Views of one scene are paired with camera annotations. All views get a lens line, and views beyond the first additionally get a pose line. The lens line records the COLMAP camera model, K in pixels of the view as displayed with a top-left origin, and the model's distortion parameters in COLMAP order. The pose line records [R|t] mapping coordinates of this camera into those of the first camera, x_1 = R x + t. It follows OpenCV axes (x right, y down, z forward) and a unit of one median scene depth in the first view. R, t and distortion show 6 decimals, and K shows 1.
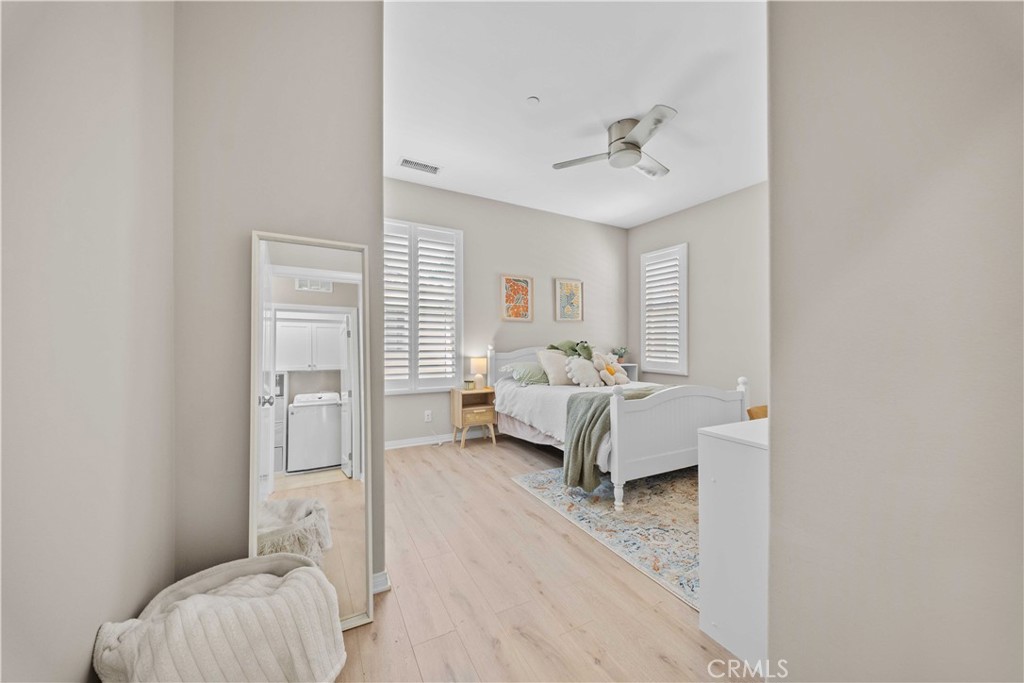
lens RADIAL K [[368.4, 0, 502.5], [0, 368.4, 323.9], [0, 0, 1]] dist [-0.001655, -0.000844]
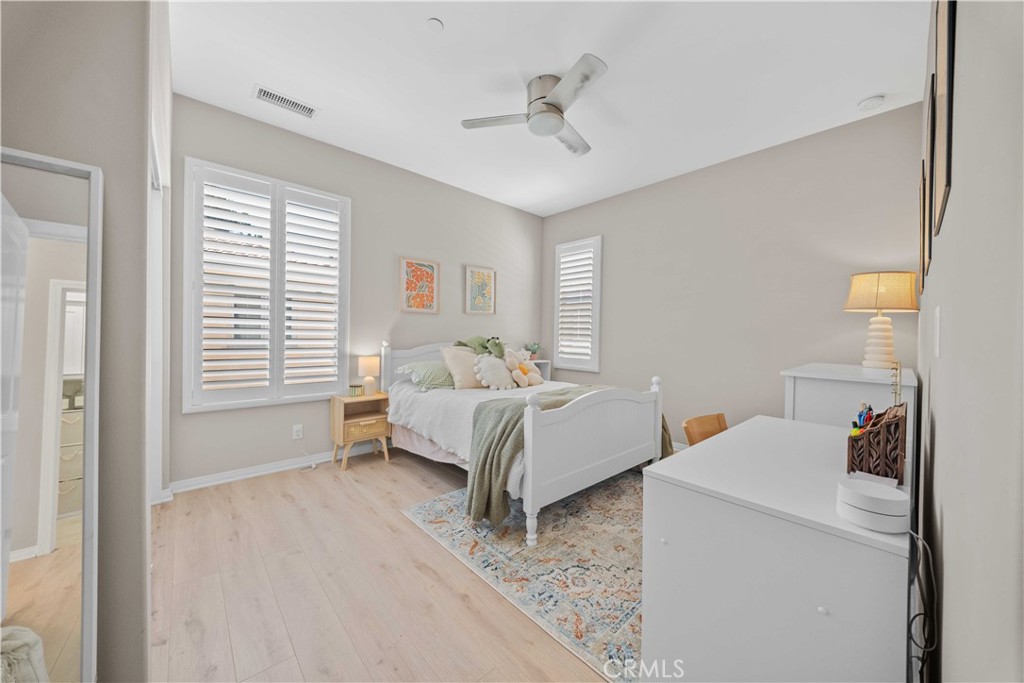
lens RADIAL K [[368.4, 0, 511.9], [0, 368.4, 334.8], [0, 0, 1]] dist [-0.001655, -0.000844]
pose [[0.966898, 0.007530, 0.255051, 0.041071], [-0.019951, 0.998735, 0.046146, -0.000007], [-0.254381, -0.049707, 0.965826, 0.164420]]
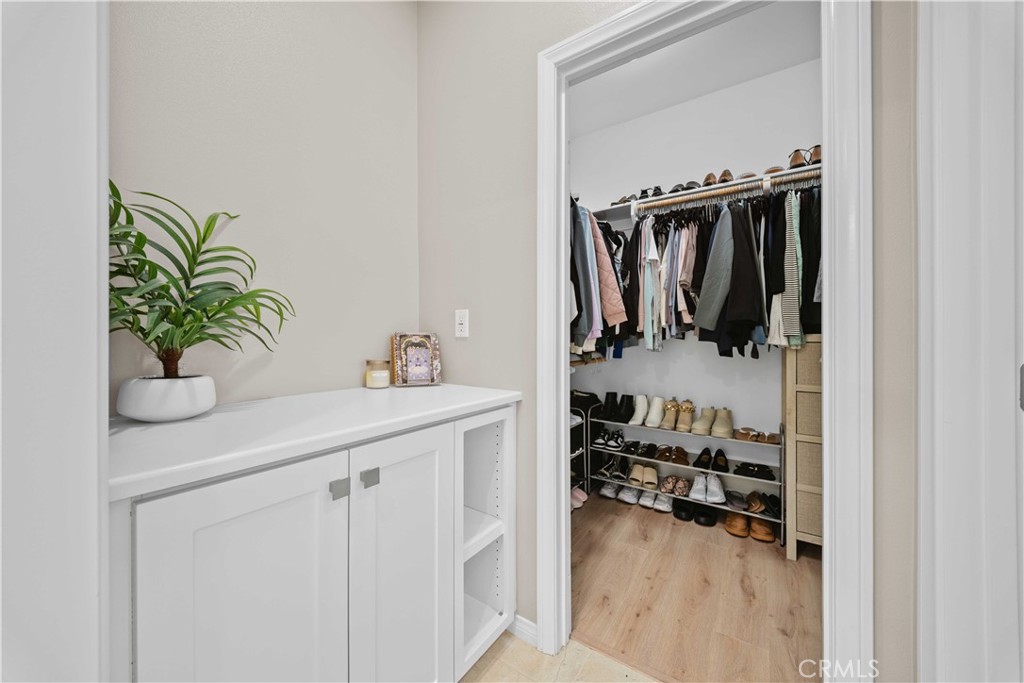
lens RADIAL K [[368.4, 0, 490.3], [0, 368.4, 340.7], [0, 0, 1]] dist [-0.001655, -0.000844]
pose [[-0.448165, -0.001458, 0.893950, -0.216660], [-0.037787, 0.999136, -0.017315, 0.053149], [-0.893152, -0.041539, -0.447833, 1.193866]]
